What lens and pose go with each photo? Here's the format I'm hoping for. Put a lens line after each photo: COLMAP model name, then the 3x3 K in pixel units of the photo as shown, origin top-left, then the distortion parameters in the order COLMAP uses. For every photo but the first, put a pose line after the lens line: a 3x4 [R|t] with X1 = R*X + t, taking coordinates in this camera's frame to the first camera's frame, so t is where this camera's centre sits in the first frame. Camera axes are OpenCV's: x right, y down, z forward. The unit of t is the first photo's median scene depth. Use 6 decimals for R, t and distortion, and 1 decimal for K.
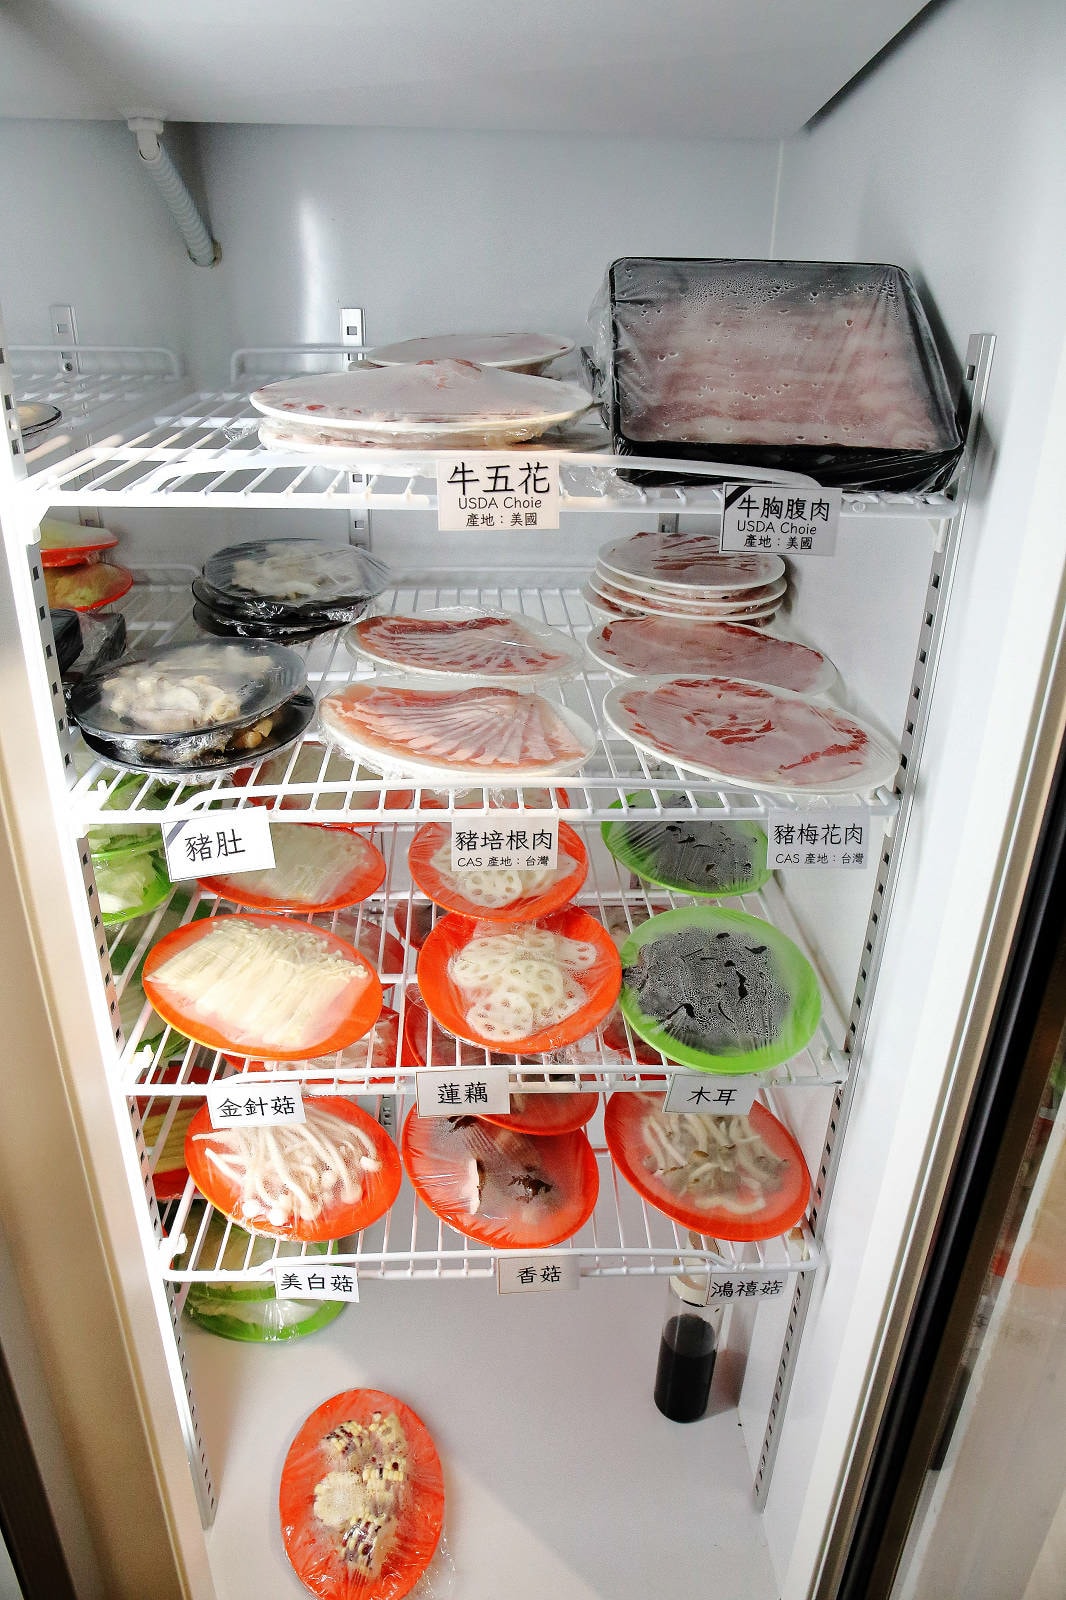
lens RADIAL K [[1099.7, 0, 533.0], [0, 1099.7, 800.0], [0, 0, 1]] dist [-0.127908, 0.094228]
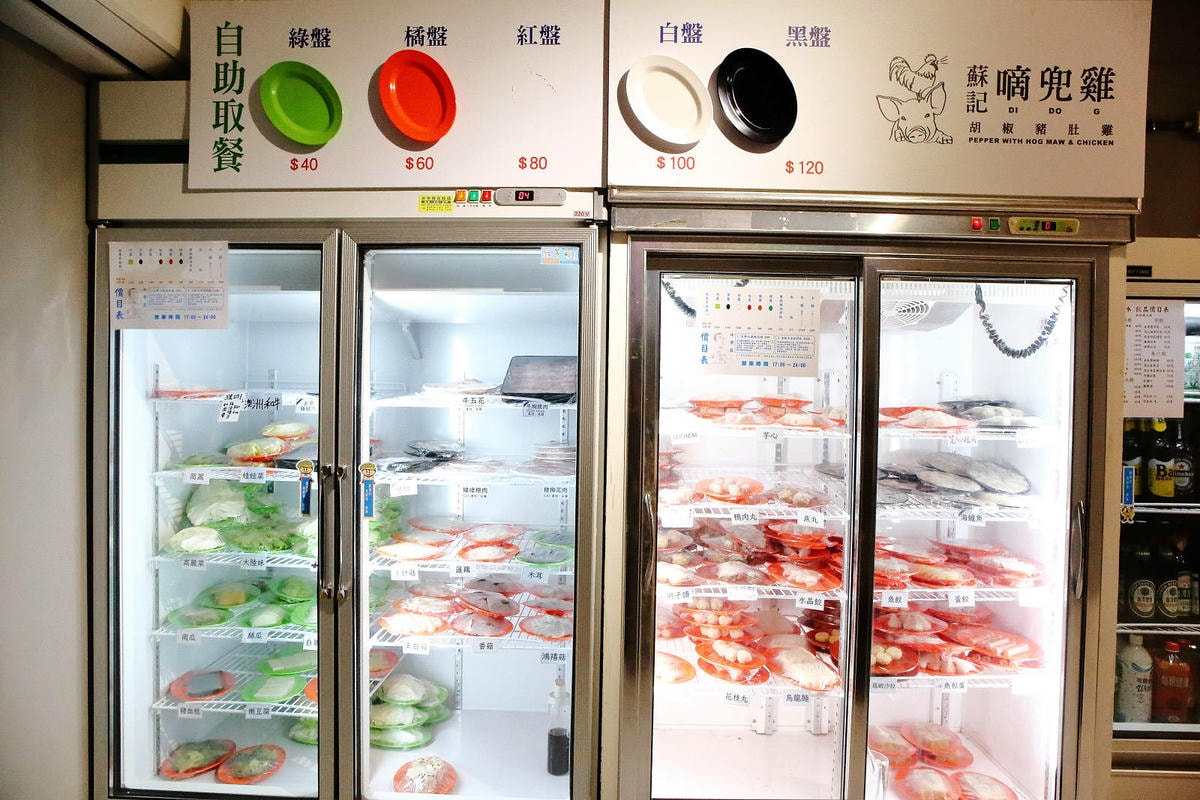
lens RADIAL K [[824.7, 0, 600.0], [0, 824.7, 400.0], [0, 0, 1]] dist [-0.127908, 0.094228]
pose [[0.998097, -0.002630, -0.061601, 0.599415], [-0.023334, 0.908673, -0.416855, 0.952750], [0.057072, 0.417500, 0.906883, -1.768800]]
